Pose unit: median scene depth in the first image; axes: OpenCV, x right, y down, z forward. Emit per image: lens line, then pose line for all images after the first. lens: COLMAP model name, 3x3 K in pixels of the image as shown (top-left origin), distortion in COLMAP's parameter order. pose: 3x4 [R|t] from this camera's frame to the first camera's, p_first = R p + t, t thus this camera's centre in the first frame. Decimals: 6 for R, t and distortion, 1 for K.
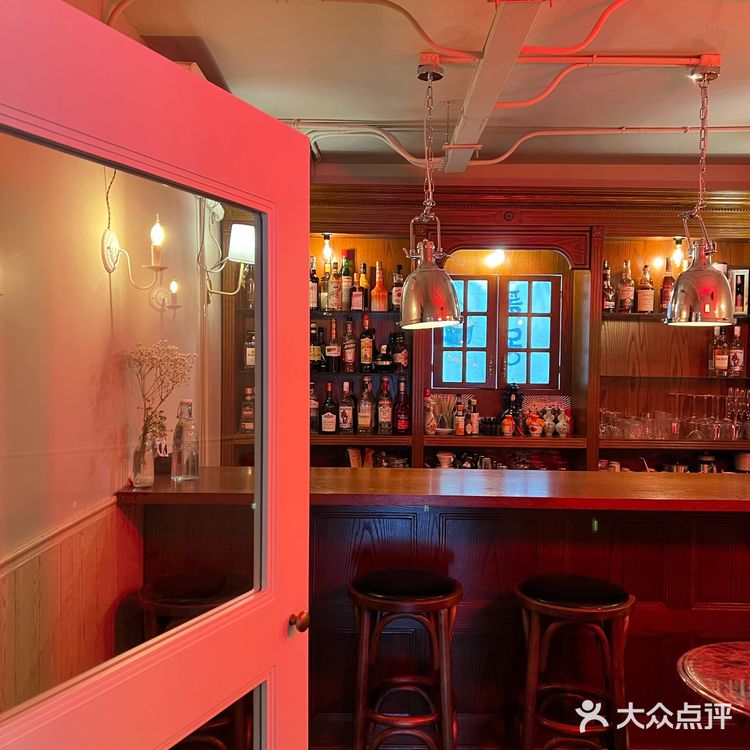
lens RADIAL K [[732.8, 0, 375.0], [0, 732.8, 375.0], [0, 0, 1]] dist [0.149452, -0.004523]
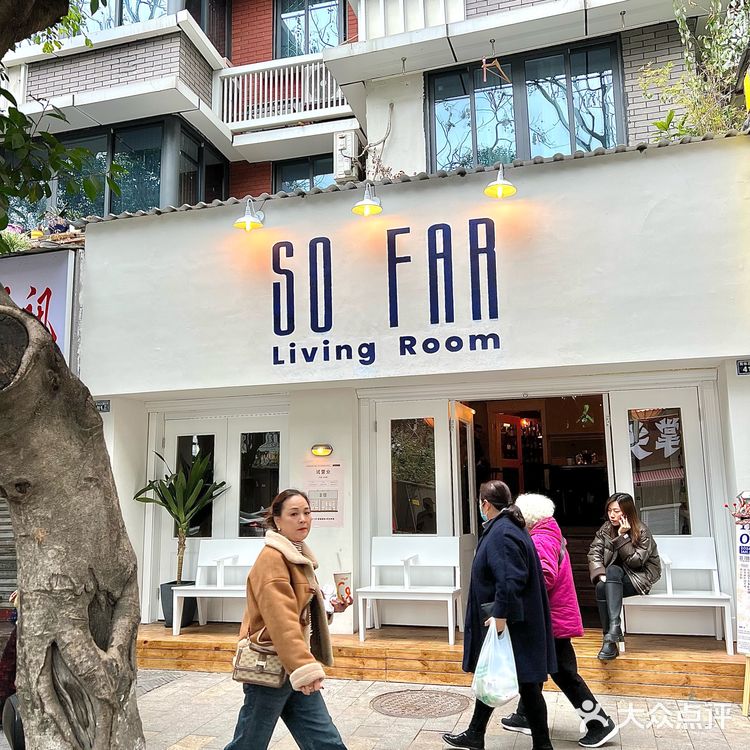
lens RADIAL K [[732.8, 0, 375.0], [0, 732.8, 375.0], [0, 0, 1]] dist [0.149452, -0.004523]
pose [[0.960423, -0.063834, -0.271131, 0.284420], [0.010293, 0.980855, -0.194467, 0.397095], [0.278354, 0.183980, 0.942693, -3.420313]]
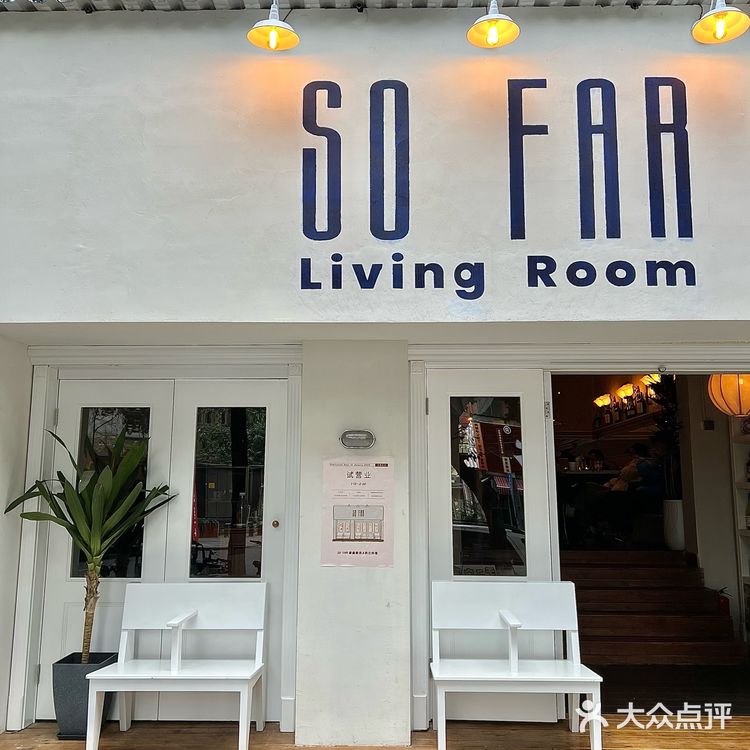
lens RADIAL K [[756.2, 0, 353.9], [0, 756.2, 378.3], [0, 0, 1]] dist [0.098584, -0.143560]
pose [[0.999783, -0.005451, -0.020104, -0.328810], [0.001701, 0.983298, -0.181995, 0.341167], [0.020761, 0.181921, 0.983094, -2.843776]]
